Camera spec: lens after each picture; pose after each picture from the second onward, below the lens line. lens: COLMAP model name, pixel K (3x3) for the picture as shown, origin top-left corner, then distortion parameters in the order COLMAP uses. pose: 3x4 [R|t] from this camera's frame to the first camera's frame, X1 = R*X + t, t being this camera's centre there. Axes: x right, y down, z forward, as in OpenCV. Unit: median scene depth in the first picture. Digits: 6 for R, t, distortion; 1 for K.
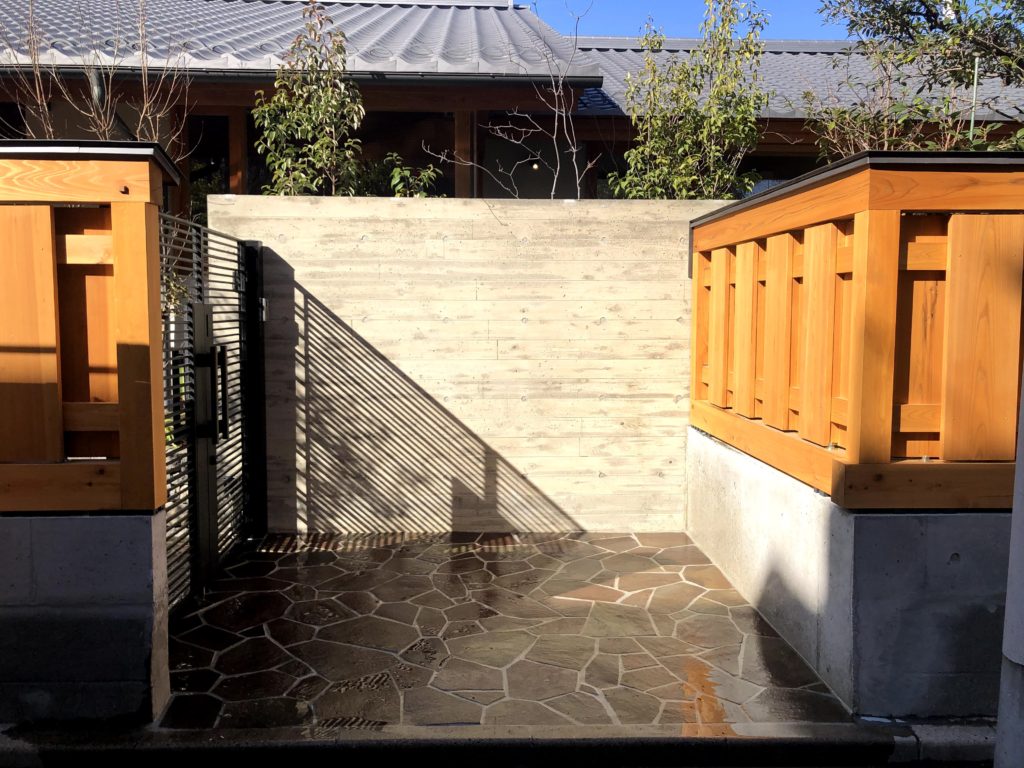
lens RADIAL K [[834.2, 0, 510.6], [0, 834.2, 383.2], [0, 0, 1]] dist [0.015392, 0.006732]
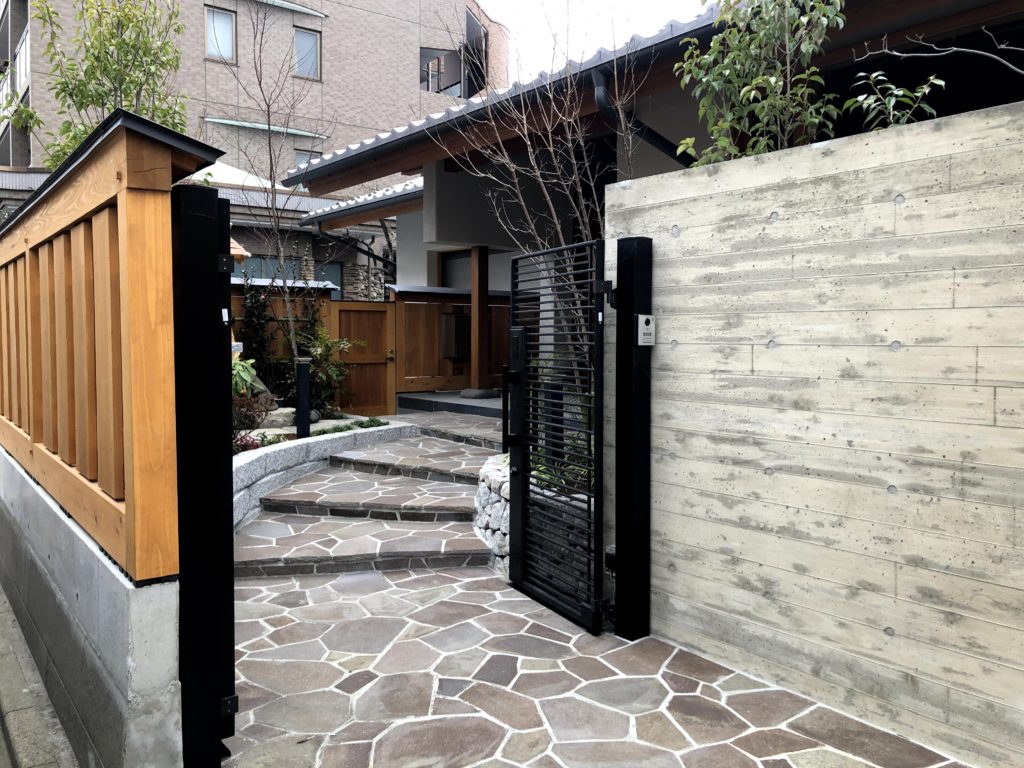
lens RADIAL K [[834.2, 0, 509.8], [0, 834.2, 365.4], [0, 0, 1]] dist [0.015392, 0.006732]
pose [[0.555283, 0.026345, -0.831244, 0.242202], [-0.070943, 0.997355, -0.015782, -0.036189], [0.828630, 0.067734, 0.555683, 0.486590]]
